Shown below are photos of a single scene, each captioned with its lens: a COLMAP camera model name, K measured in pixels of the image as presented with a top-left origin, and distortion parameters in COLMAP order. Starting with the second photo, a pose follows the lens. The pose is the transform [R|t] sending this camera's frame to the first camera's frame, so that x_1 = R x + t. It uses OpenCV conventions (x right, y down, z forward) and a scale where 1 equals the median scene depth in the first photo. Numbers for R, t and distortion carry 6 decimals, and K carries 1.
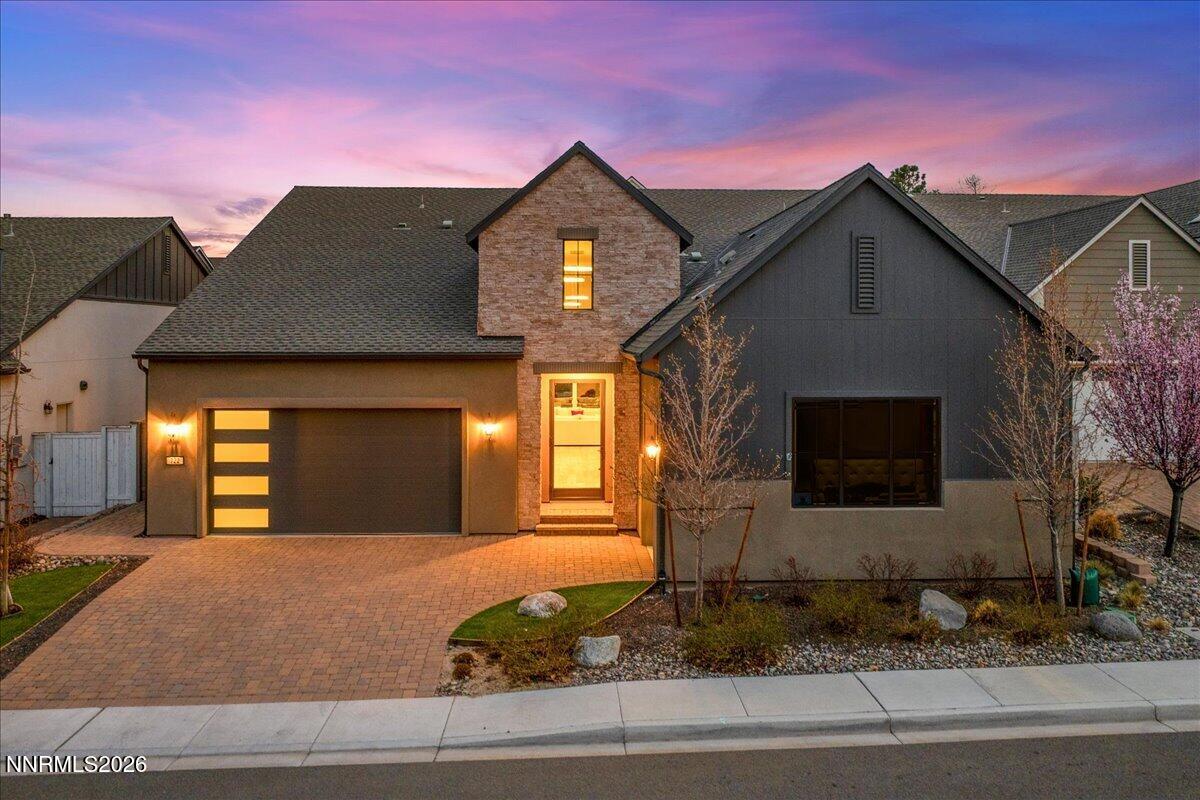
lens RADIAL K [[1016.5, 0, 714.6], [0, 1016.5, 332.2], [0, 0, 1]] dist [-0.010069, -0.011140]
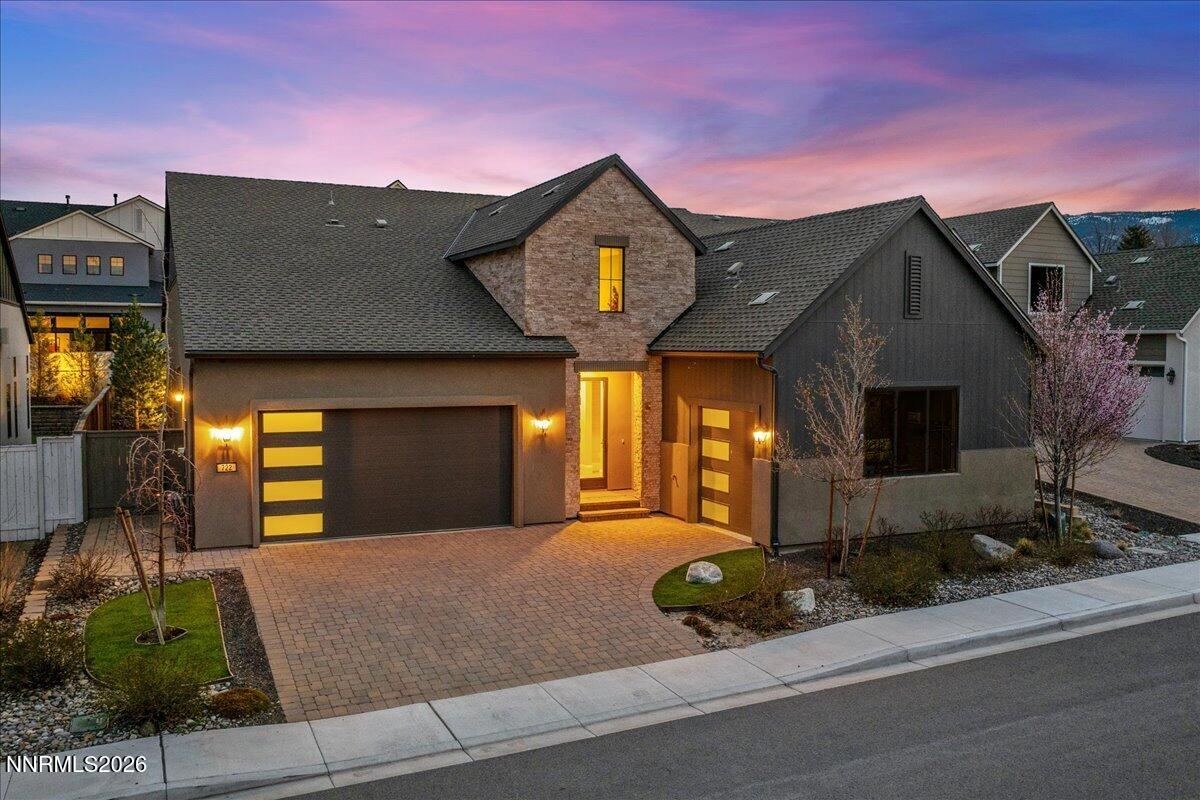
lens RADIAL K [[971.4, 0, 653.2], [0, 971.4, 401.3], [0, 0, 1]] dist [-0.014880, -0.003748]
pose [[0.920713, -0.018292, 0.389812, -0.512096], [-0.004865, 0.998285, 0.058335, 0.012213], [-0.390211, -0.055606, 0.919045, 0.032159]]
